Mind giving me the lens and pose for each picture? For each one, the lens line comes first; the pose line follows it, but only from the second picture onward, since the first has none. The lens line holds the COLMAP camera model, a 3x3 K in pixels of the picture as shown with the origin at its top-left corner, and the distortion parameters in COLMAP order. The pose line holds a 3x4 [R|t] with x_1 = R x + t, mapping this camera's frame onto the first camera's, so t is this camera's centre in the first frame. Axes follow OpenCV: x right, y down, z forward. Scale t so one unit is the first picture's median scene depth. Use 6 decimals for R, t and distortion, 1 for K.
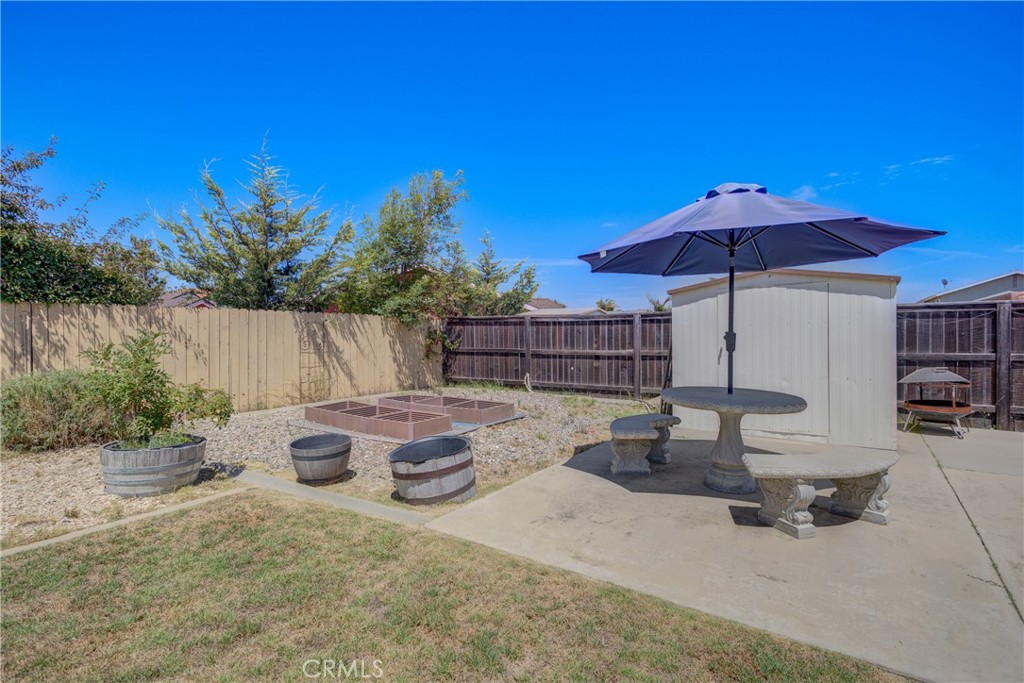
lens RADIAL K [[492.7, 0, 518.9], [0, 492.7, 341.2], [0, 0, 1]] dist [0.028582, -0.006568]
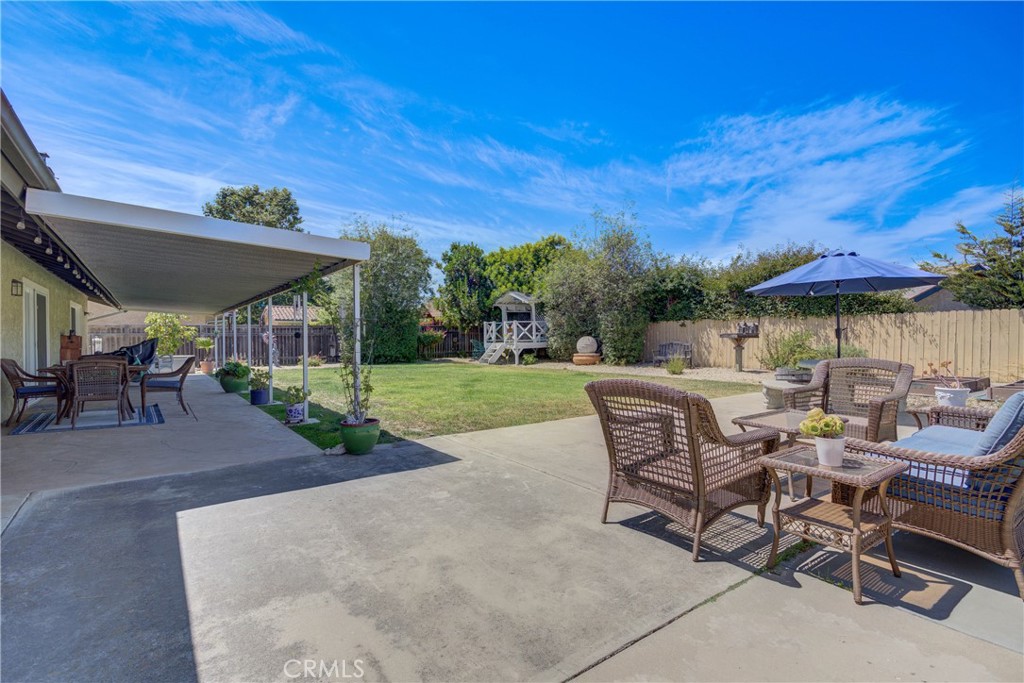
lens RADIAL K [[492.7, 0, 520.4], [0, 492.7, 349.8], [0, 0, 1]] dist [0.028582, -0.006568]
pose [[-0.328872, 0.033916, -0.943765, 1.065699], [0.001640, 0.999374, 0.035343, -0.003802], [0.944373, 0.010076, -0.328722, 0.207832]]
